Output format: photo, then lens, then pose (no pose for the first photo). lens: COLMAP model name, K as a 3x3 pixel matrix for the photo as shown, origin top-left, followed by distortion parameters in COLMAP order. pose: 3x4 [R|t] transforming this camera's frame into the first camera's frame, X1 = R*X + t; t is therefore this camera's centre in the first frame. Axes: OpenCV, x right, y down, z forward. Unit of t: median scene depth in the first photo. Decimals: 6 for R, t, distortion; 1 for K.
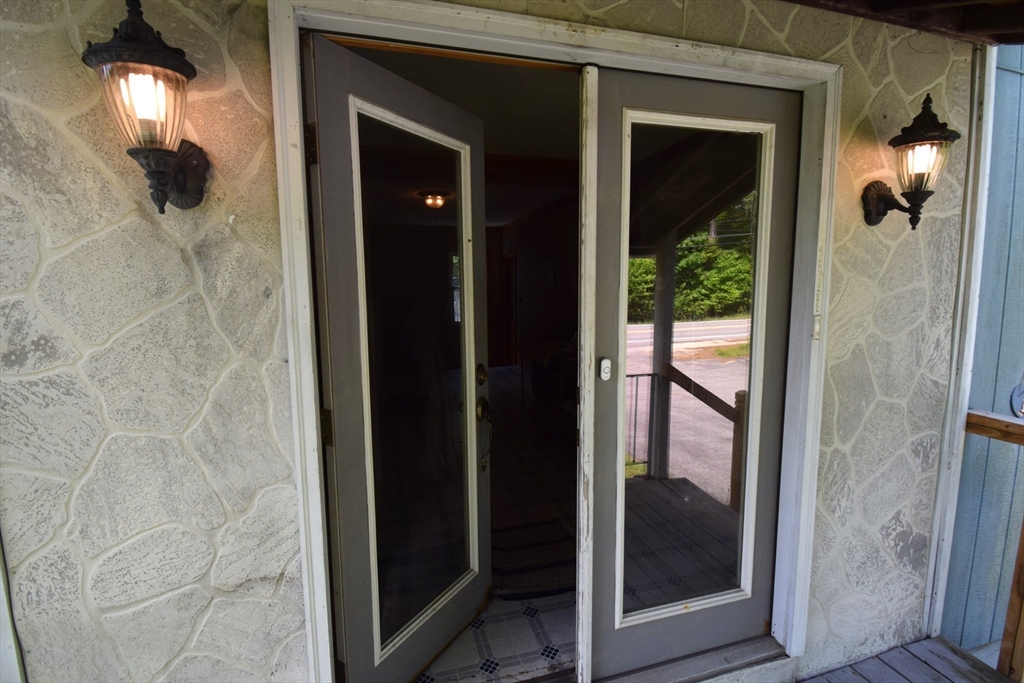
lens RADIAL K [[452.4, 0, 518.2], [0, 452.4, 332.6], [0, 0, 1]] dist [-0.019242, -0.006555]
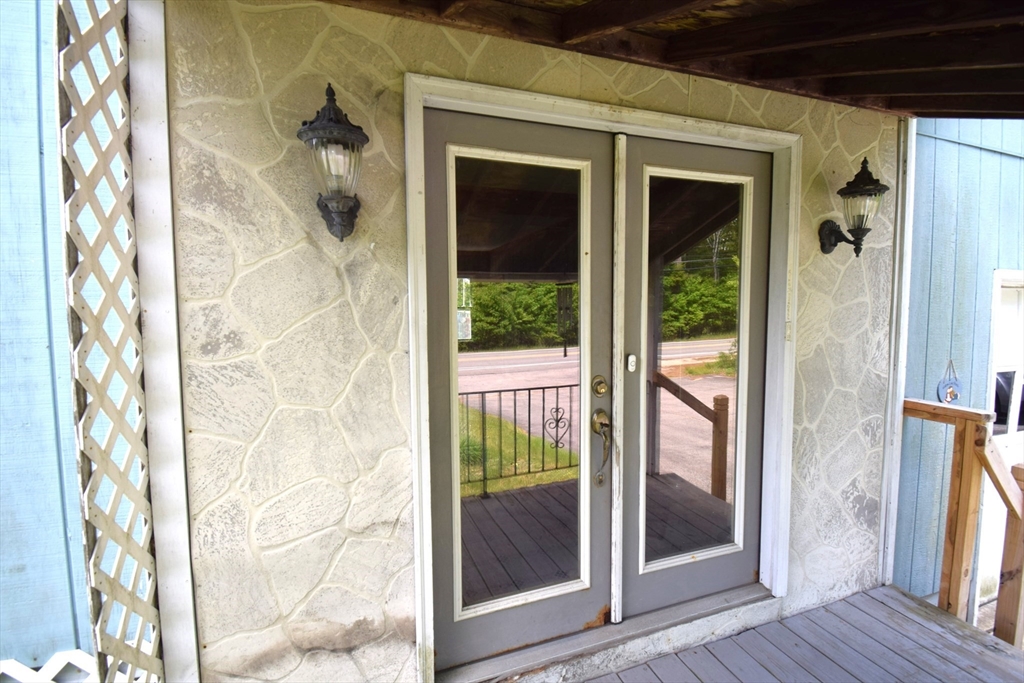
lens RADIAL K [[452.4, 0, 510.9], [0, 452.4, 337.0], [0, 0, 1]] dist [-0.019242, -0.006555]
pose [[0.998376, -0.002553, 0.056904, -0.231593], [0.004948, 0.999106, -0.041985, 0.060814], [-0.056745, 0.042199, 0.997496, -0.277408]]
